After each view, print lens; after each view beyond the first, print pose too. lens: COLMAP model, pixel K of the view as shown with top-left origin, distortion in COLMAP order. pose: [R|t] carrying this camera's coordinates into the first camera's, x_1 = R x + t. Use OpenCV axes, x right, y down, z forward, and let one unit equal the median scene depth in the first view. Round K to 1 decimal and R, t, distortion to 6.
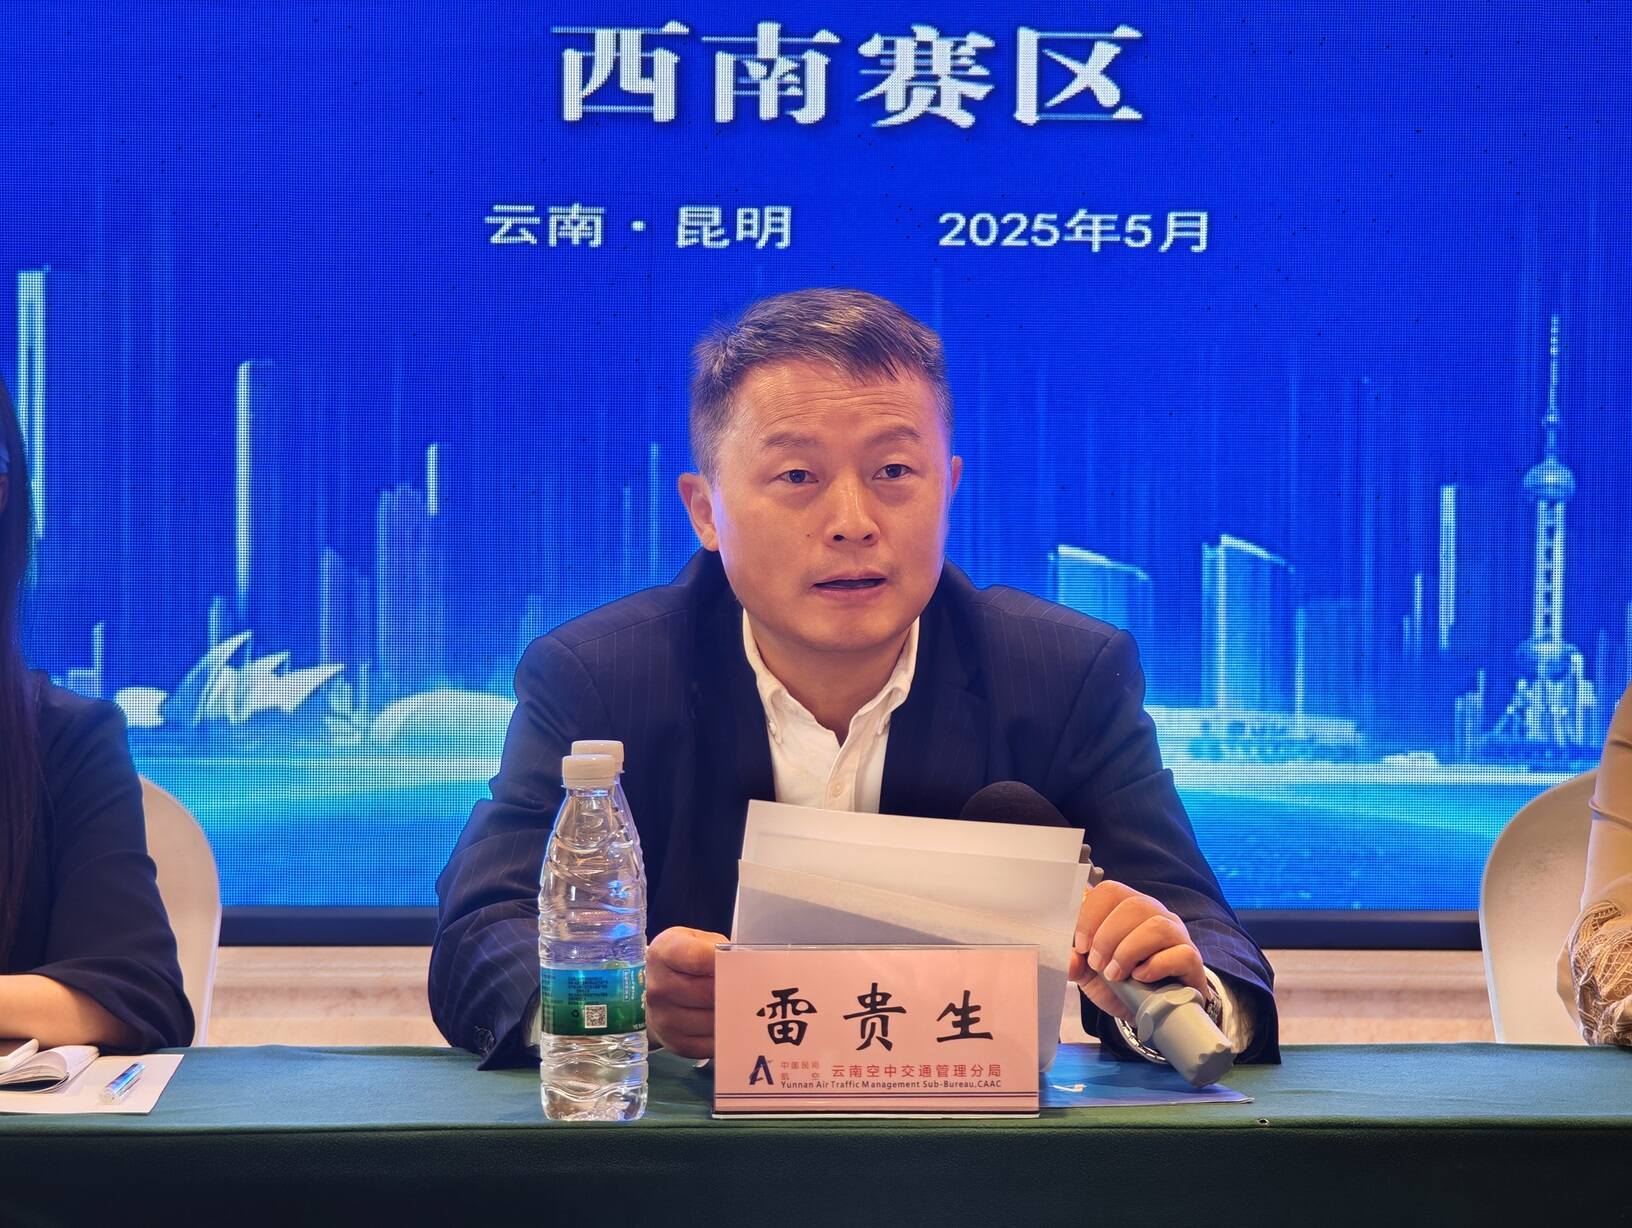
lens RADIAL K [[4846.2, 0, 817.3], [0, 4846.2, 619.8], [0, 0, 1]] dist [0.058050, 0.000000]
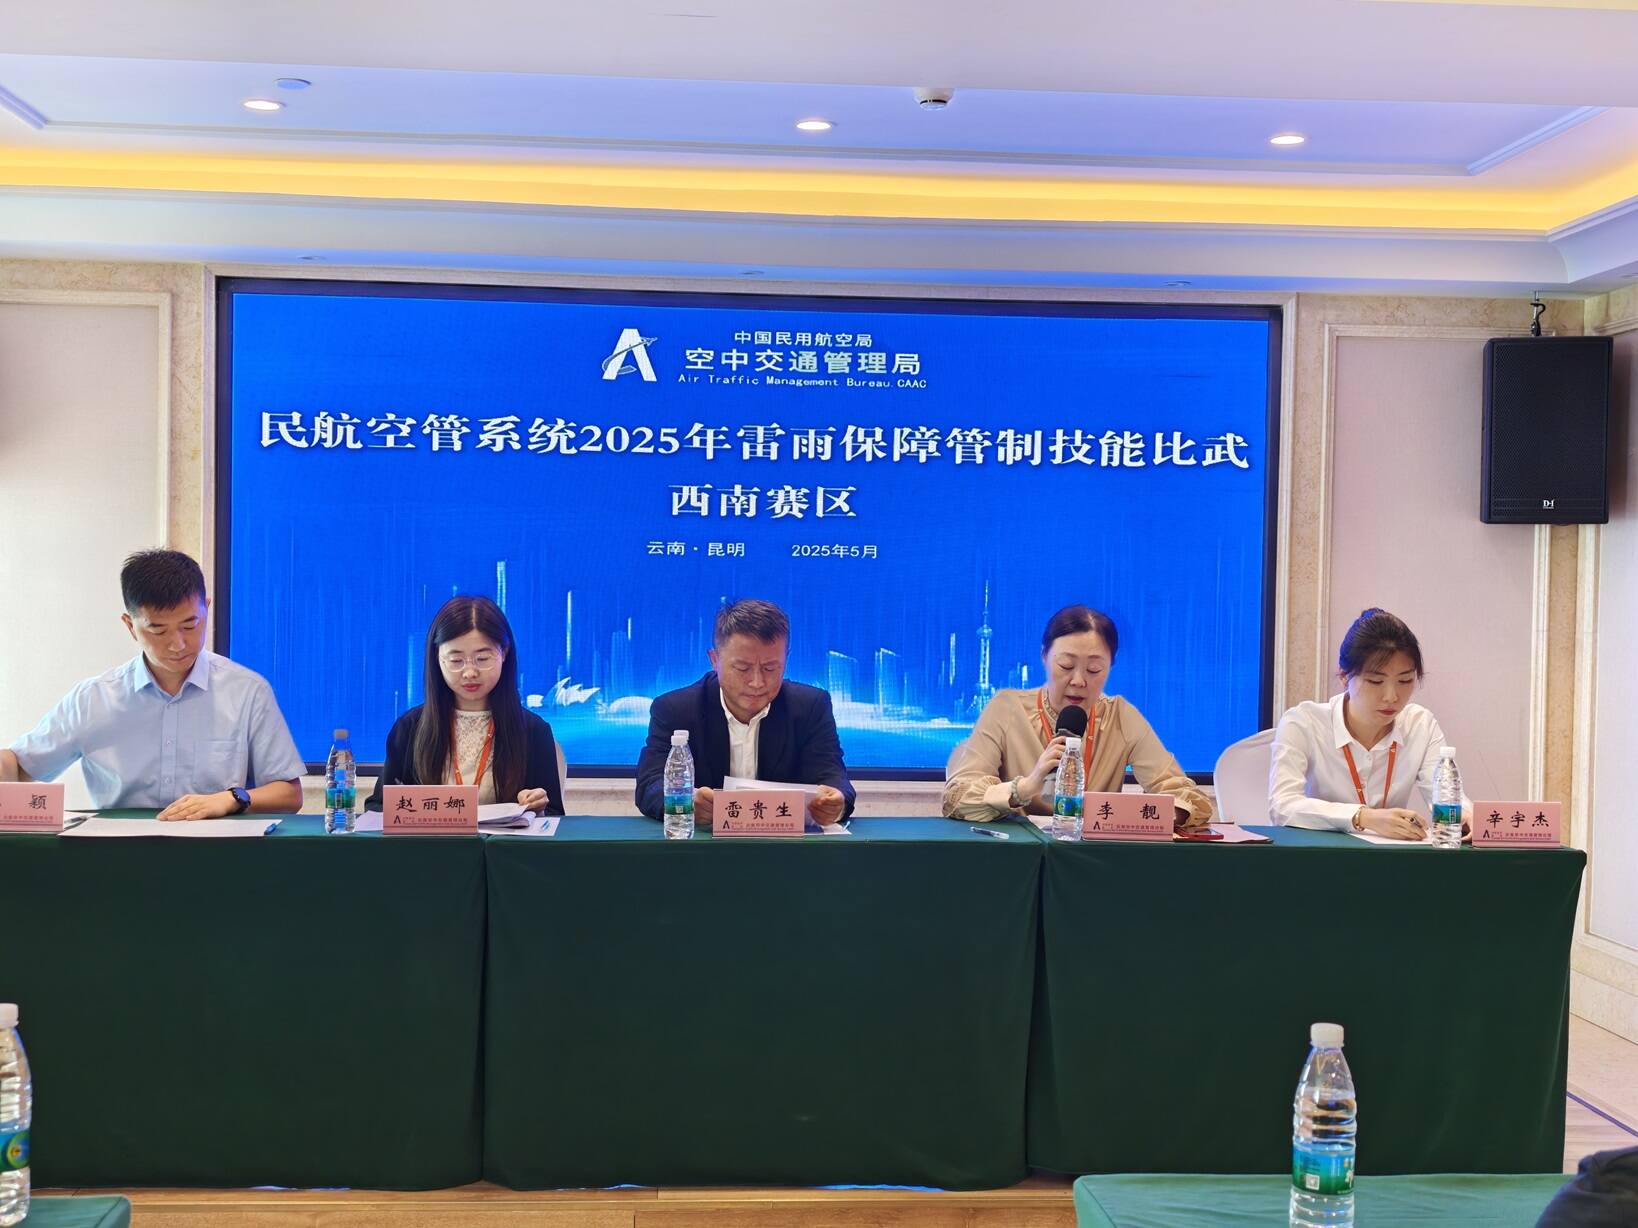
lens RADIAL K [[1925.2, 0, 812.5], [0, 1925.2, 596.1], [0, 0, 1]] dist [0.039792, 0.000000]
pose [[0.999693, 0.009858, 0.022727, 0.010620], [-0.009501, 0.999831, -0.015770, -0.031610], [-0.022878, 0.015549, 0.999617, -0.248934]]
